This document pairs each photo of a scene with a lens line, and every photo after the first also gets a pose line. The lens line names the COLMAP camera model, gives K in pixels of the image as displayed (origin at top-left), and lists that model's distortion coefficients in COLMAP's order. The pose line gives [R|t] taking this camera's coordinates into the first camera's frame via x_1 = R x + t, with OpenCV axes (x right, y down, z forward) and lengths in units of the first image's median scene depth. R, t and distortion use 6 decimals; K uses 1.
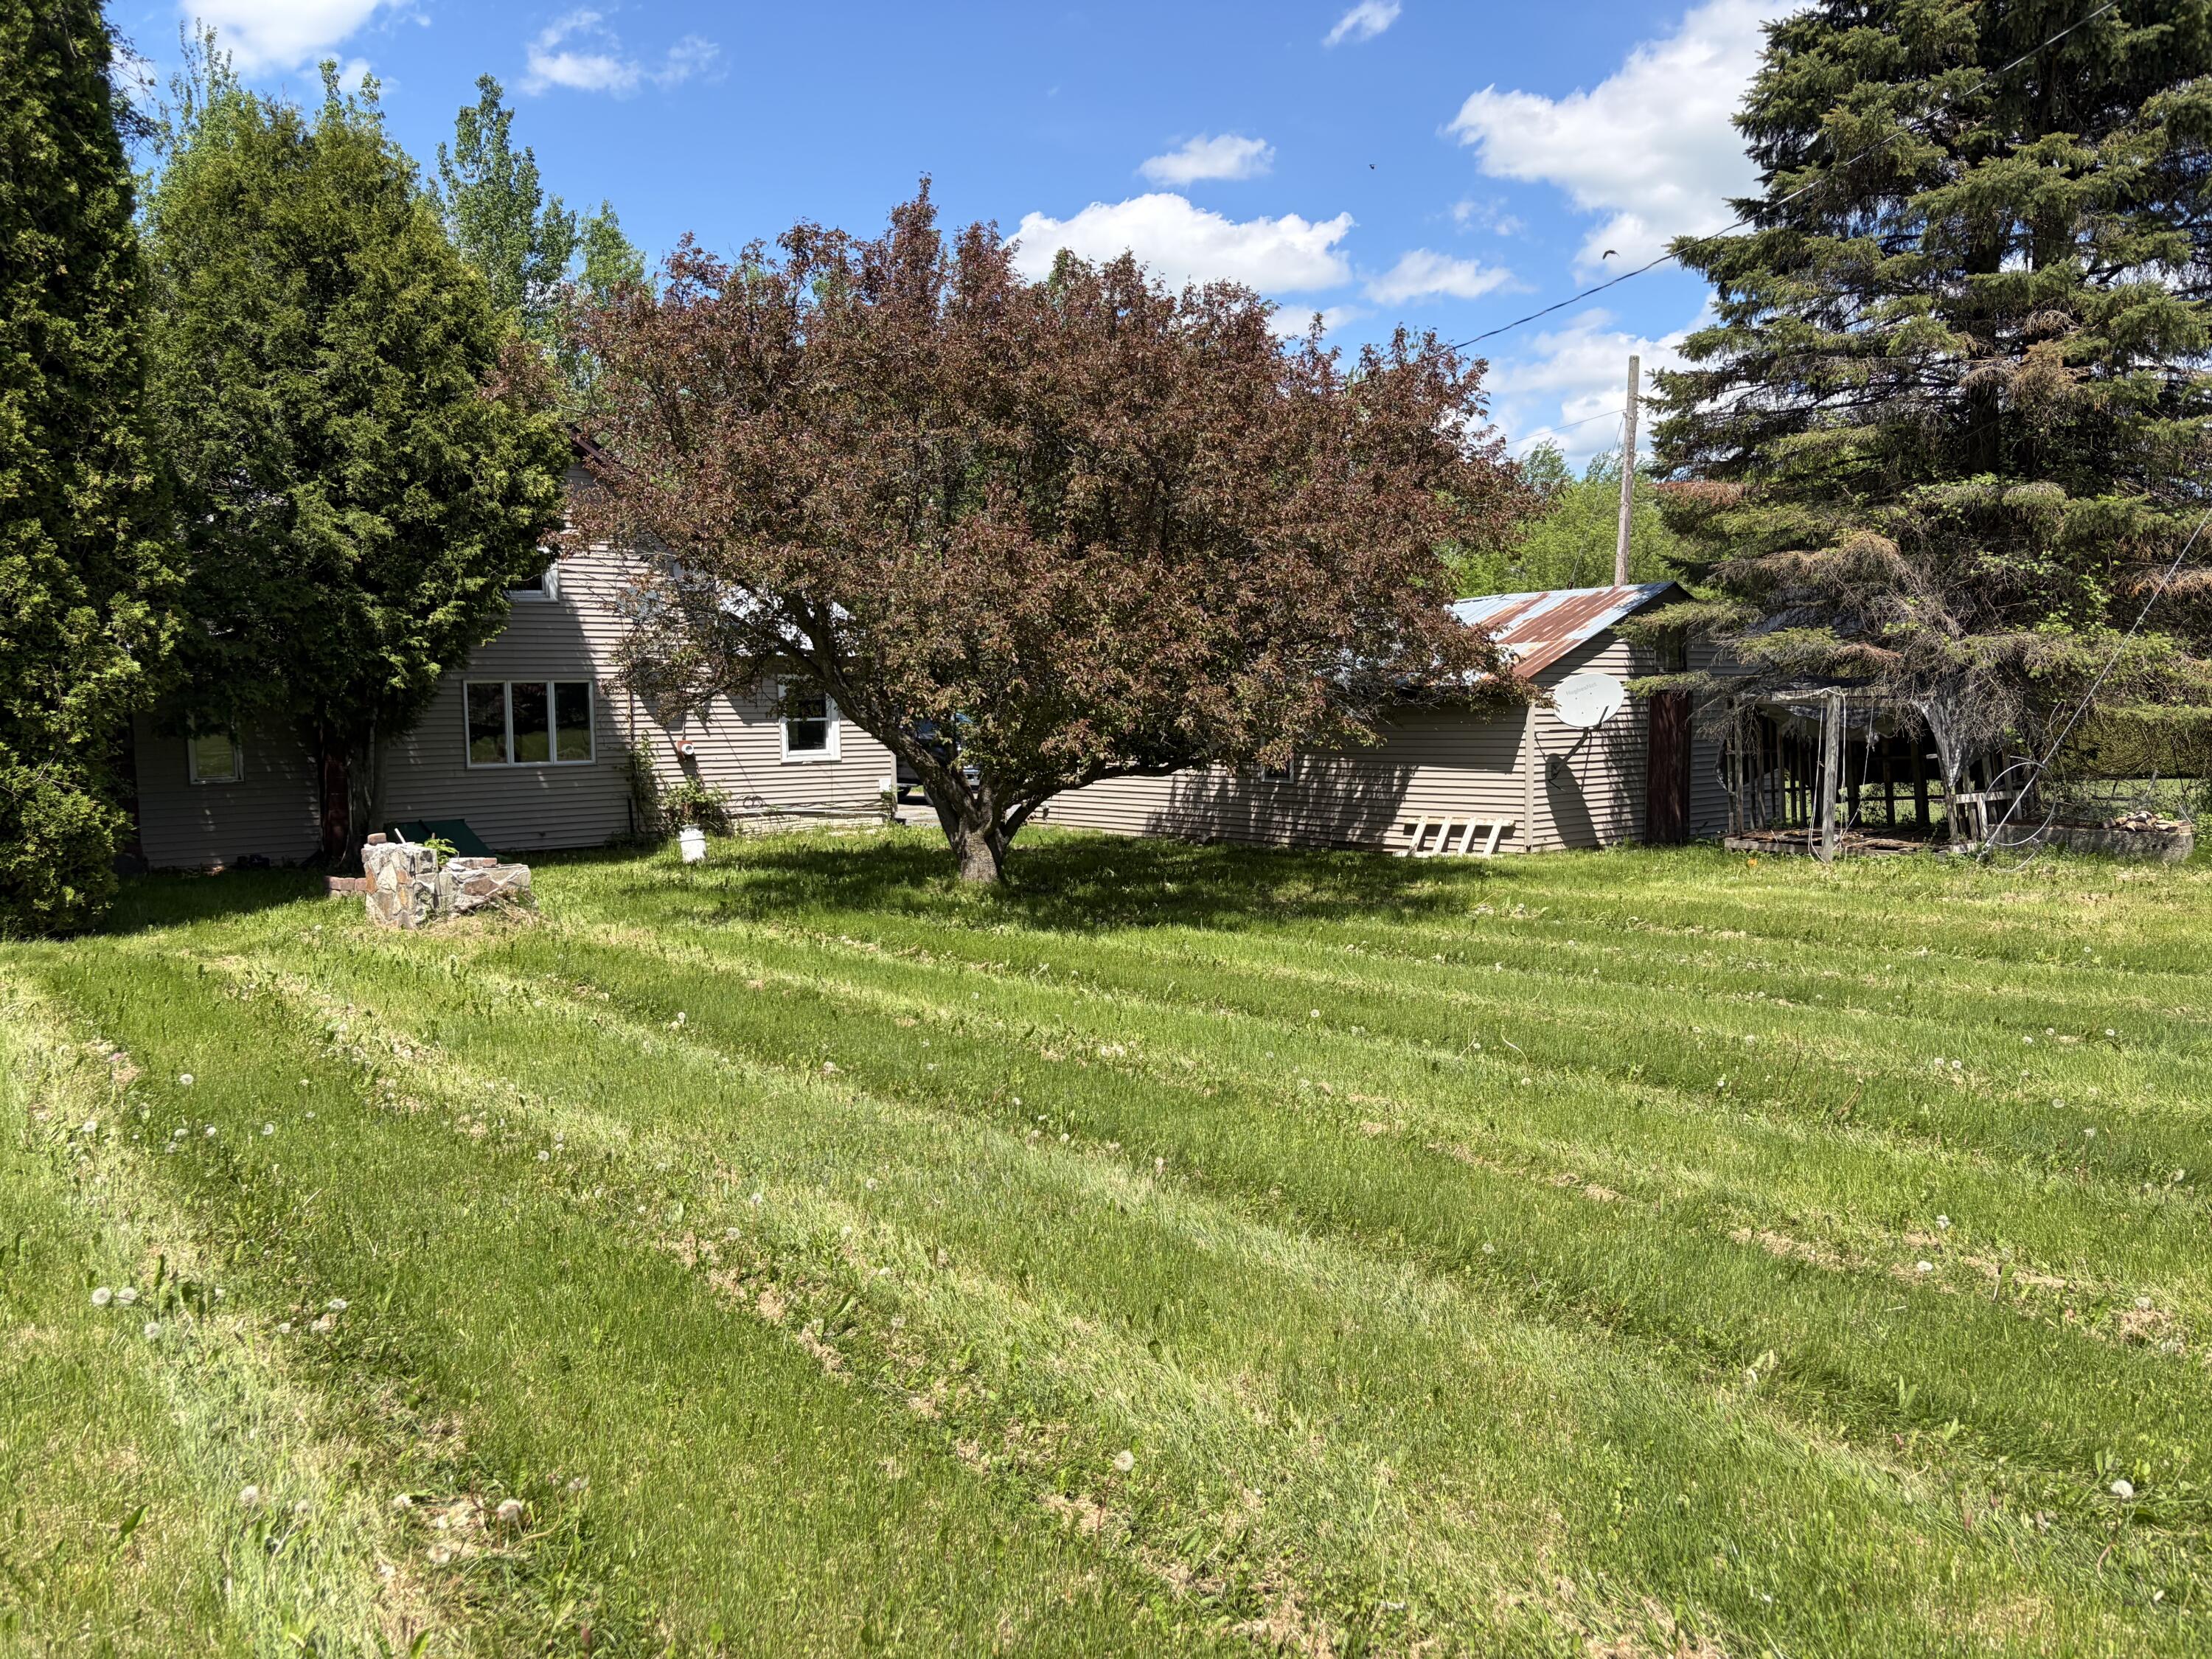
lens RADIAL K [[1690.1, 0, 1114.6], [0, 1690.1, 829.0], [0, 0, 1]] dist [0.056262, -0.047840]
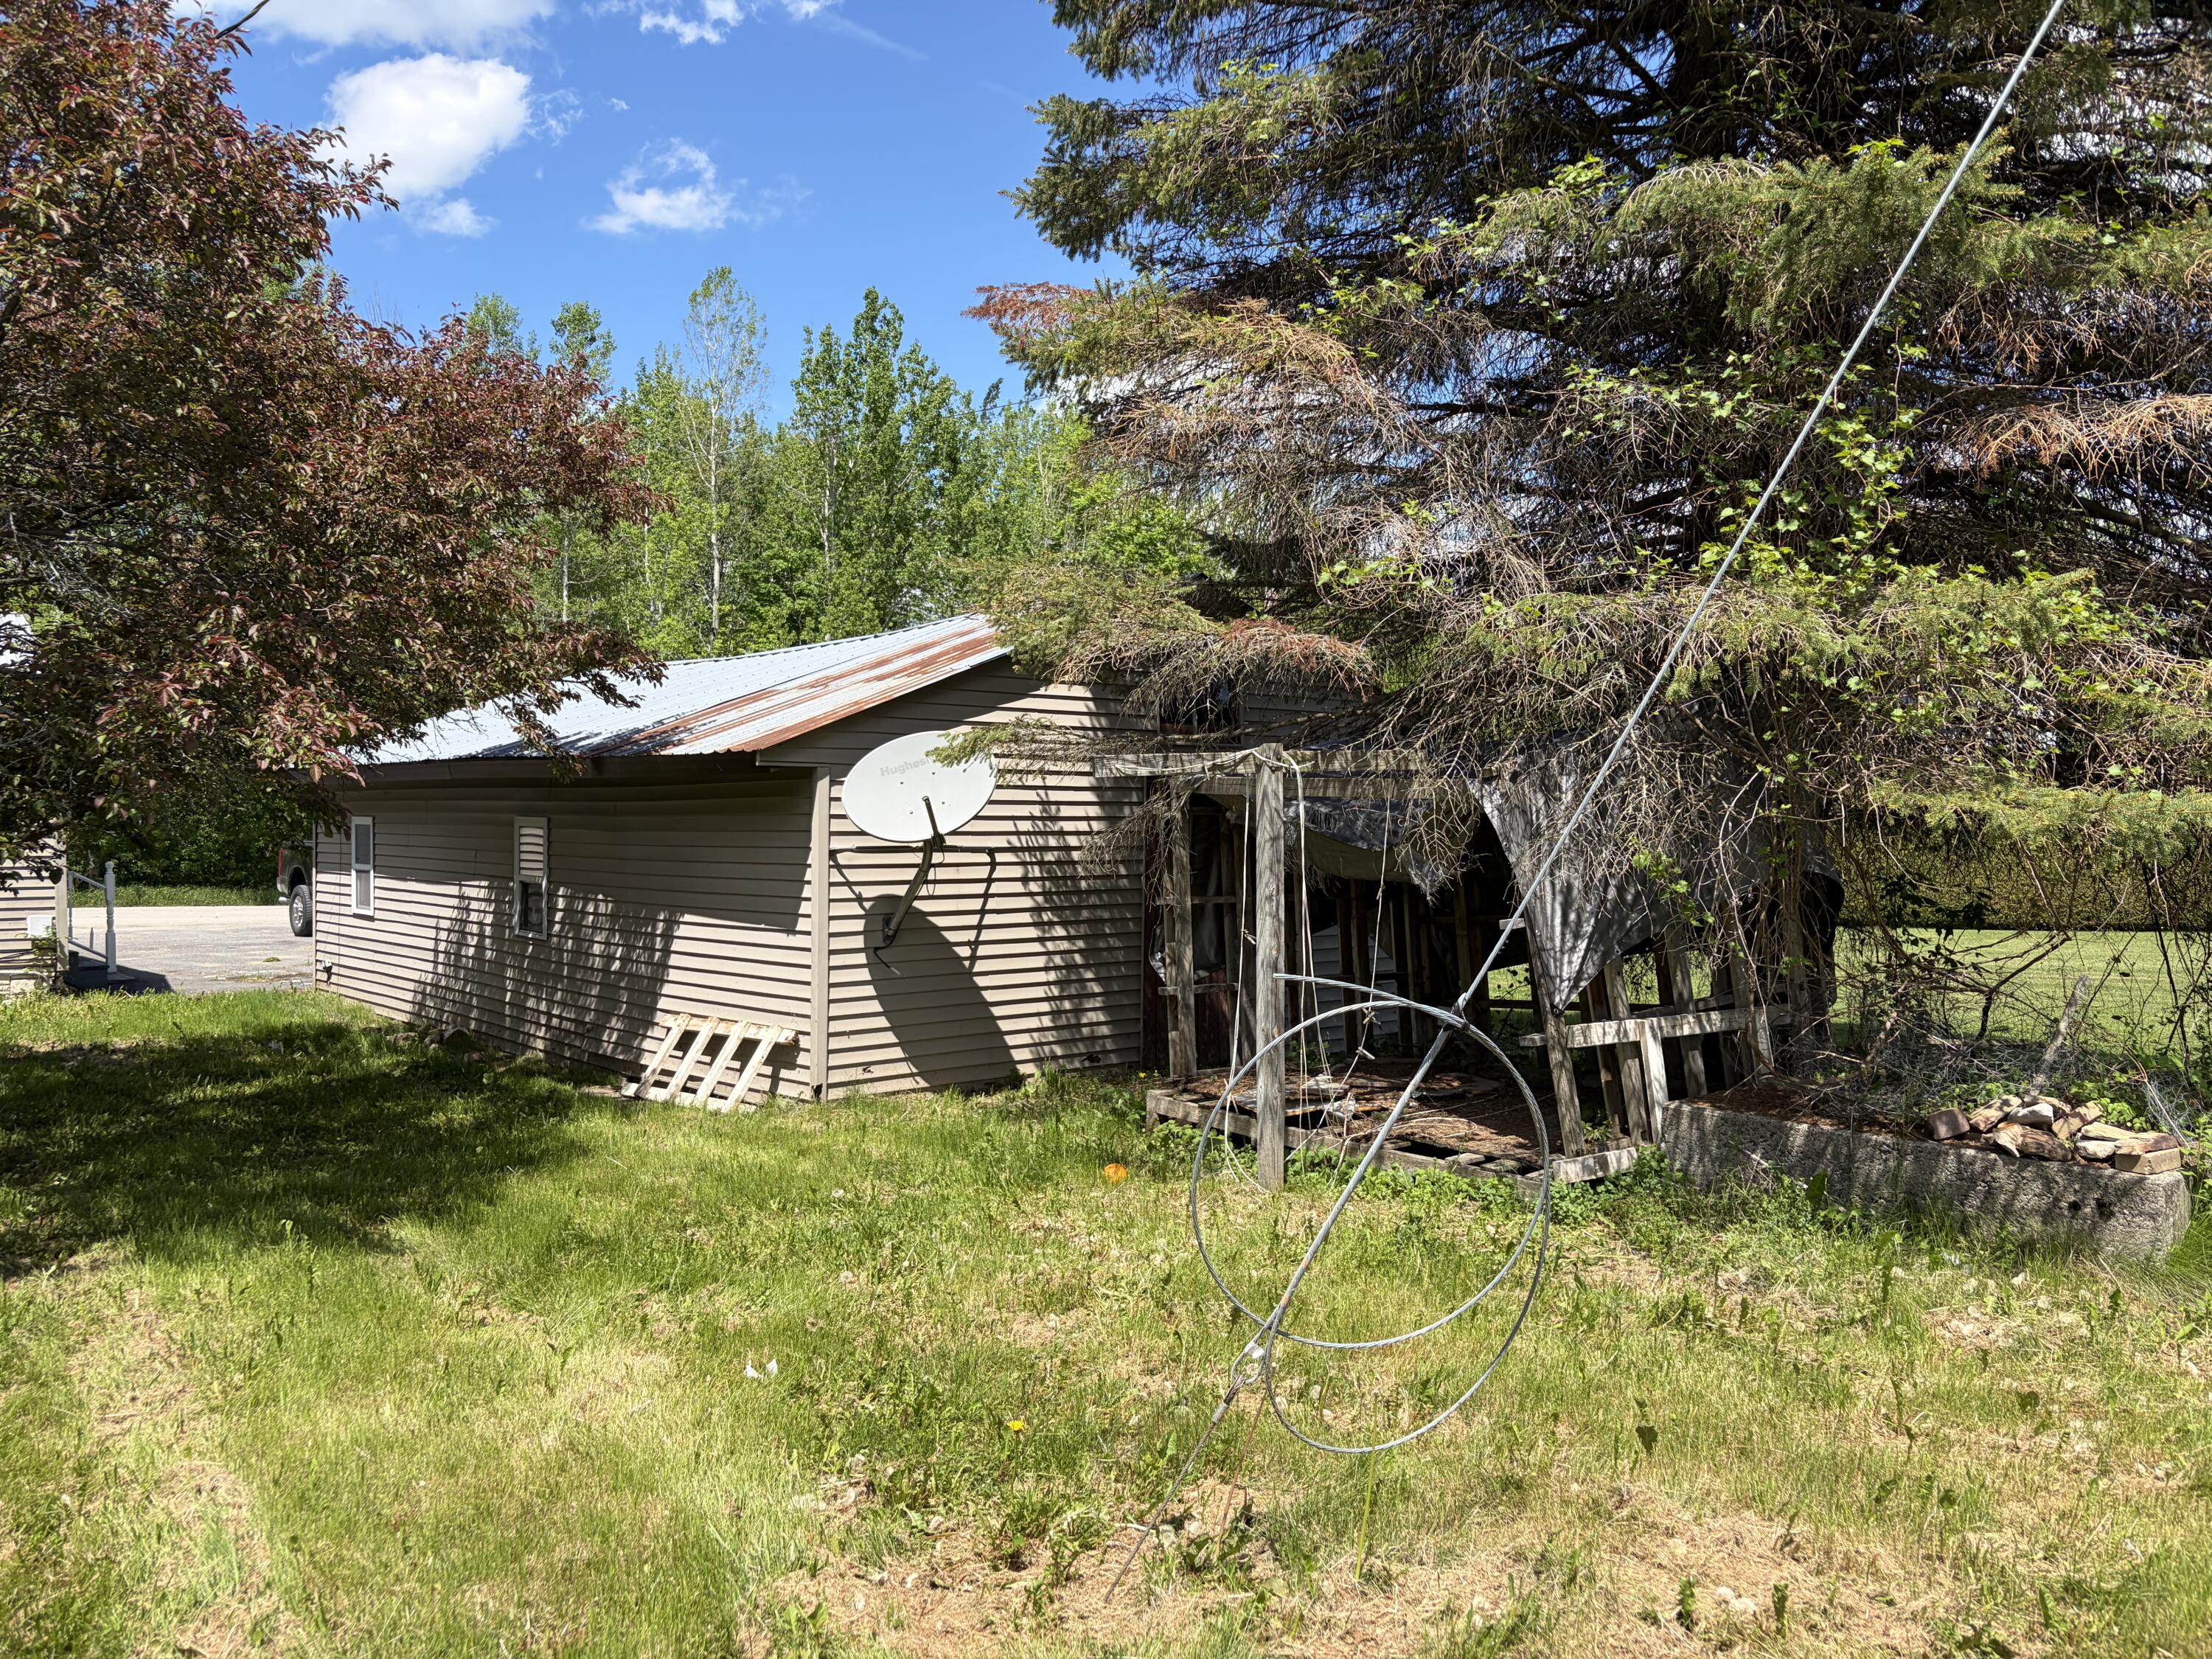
lens RADIAL K [[1690.1, 0, 1096.1], [0, 1690.1, 832.7], [0, 0, 1]] dist [0.056262, -0.047840]
pose [[0.998726, 0.010291, -0.049393, 0.345052], [-0.013524, 0.997755, -0.065585, -0.031147], [0.048607, 0.066170, 0.996624, 0.520672]]
